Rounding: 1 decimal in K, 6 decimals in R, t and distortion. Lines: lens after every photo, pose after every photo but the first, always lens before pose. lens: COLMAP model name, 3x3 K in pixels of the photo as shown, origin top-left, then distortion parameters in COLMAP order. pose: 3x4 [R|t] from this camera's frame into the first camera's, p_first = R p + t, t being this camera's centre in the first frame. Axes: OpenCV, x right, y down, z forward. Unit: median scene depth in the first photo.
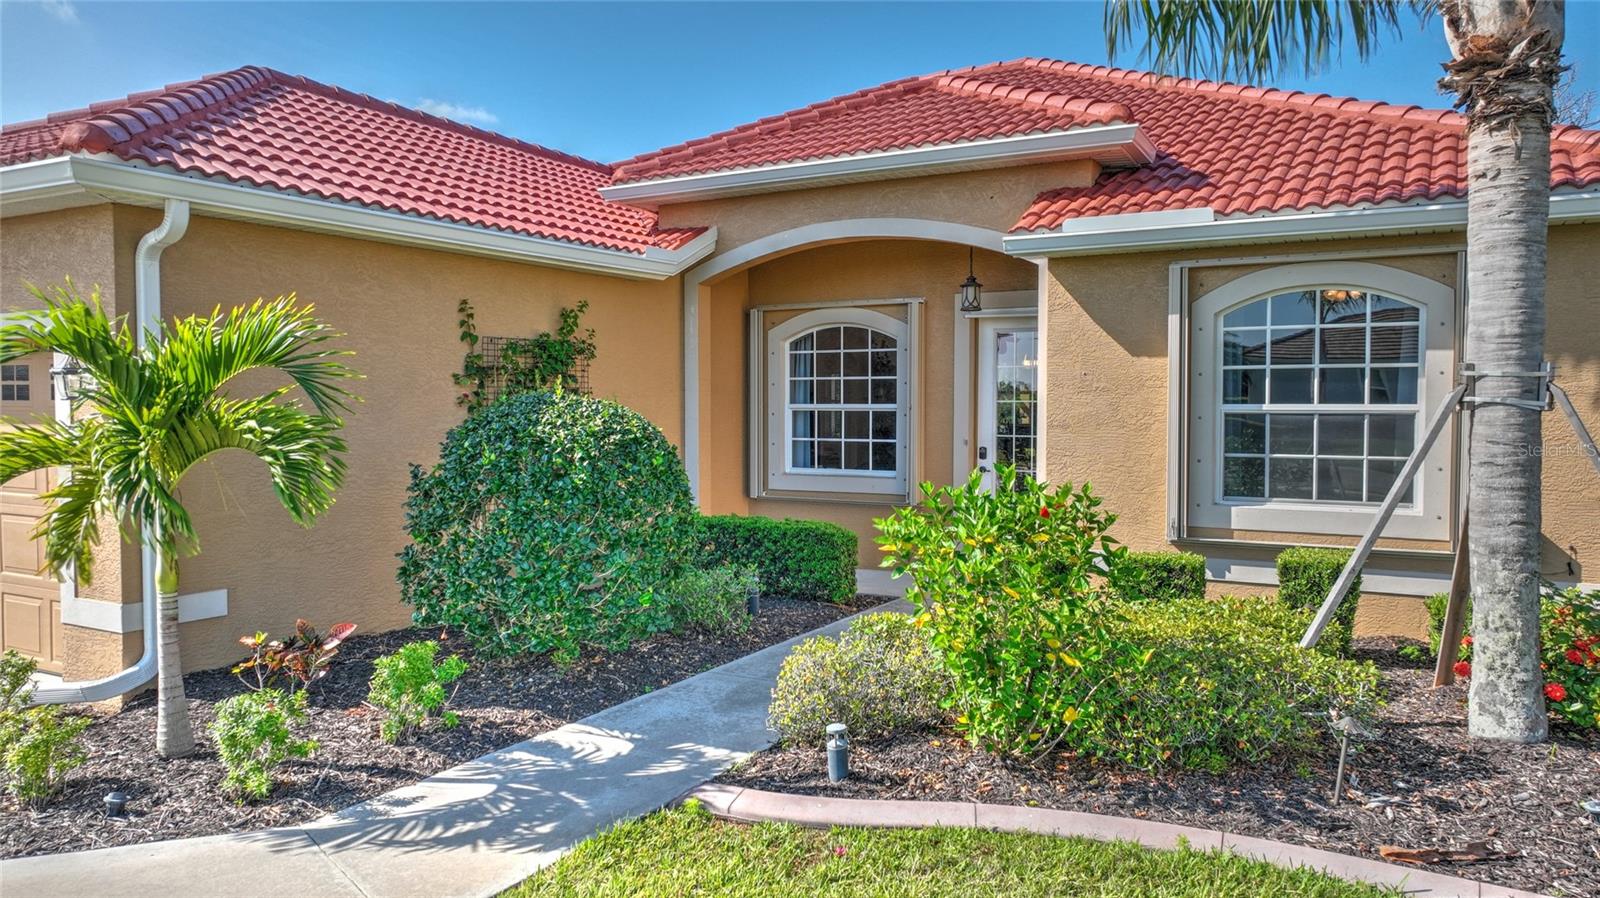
lens RADIAL K [[1123.2, 0, 805.1], [0, 1123.2, 443.6], [0, 0, 1]] dist [0.002022, 0.009733]
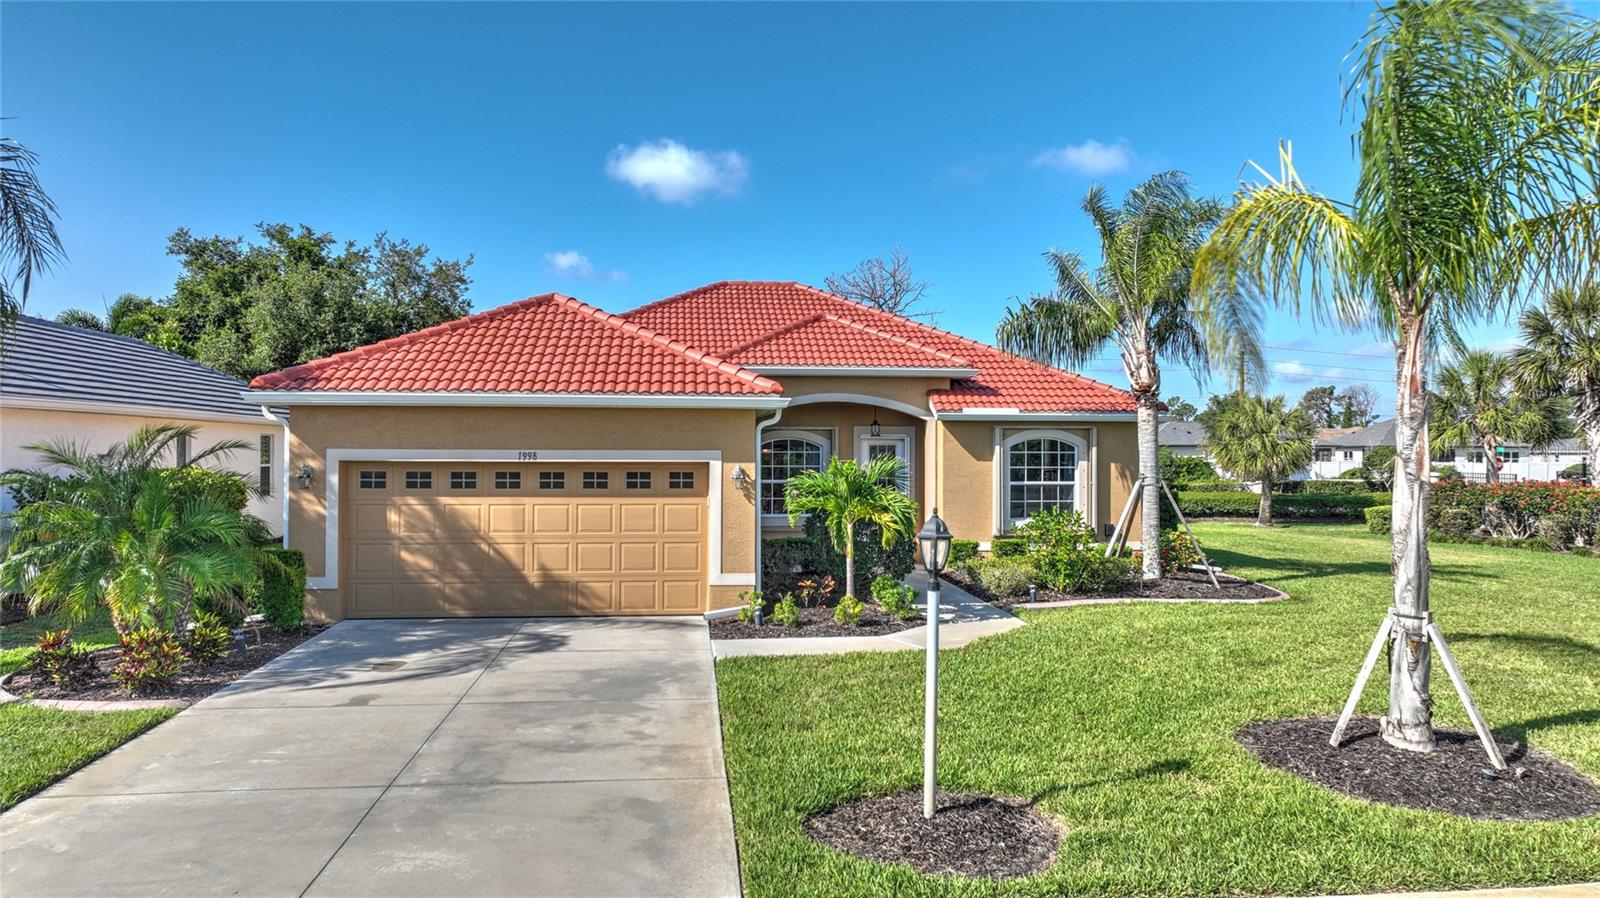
lens RADIAL K [[1123.2, 0, 802.5], [0, 1123.2, 453.5], [0, 0, 1]] dist [0.002022, 0.009733]
pose [[0.812135, 0.001961, 0.583466, -1.897710], [0.018946, 0.999378, -0.029730, -0.040020], [-0.583162, 0.035199, 0.811593, -1.010728]]
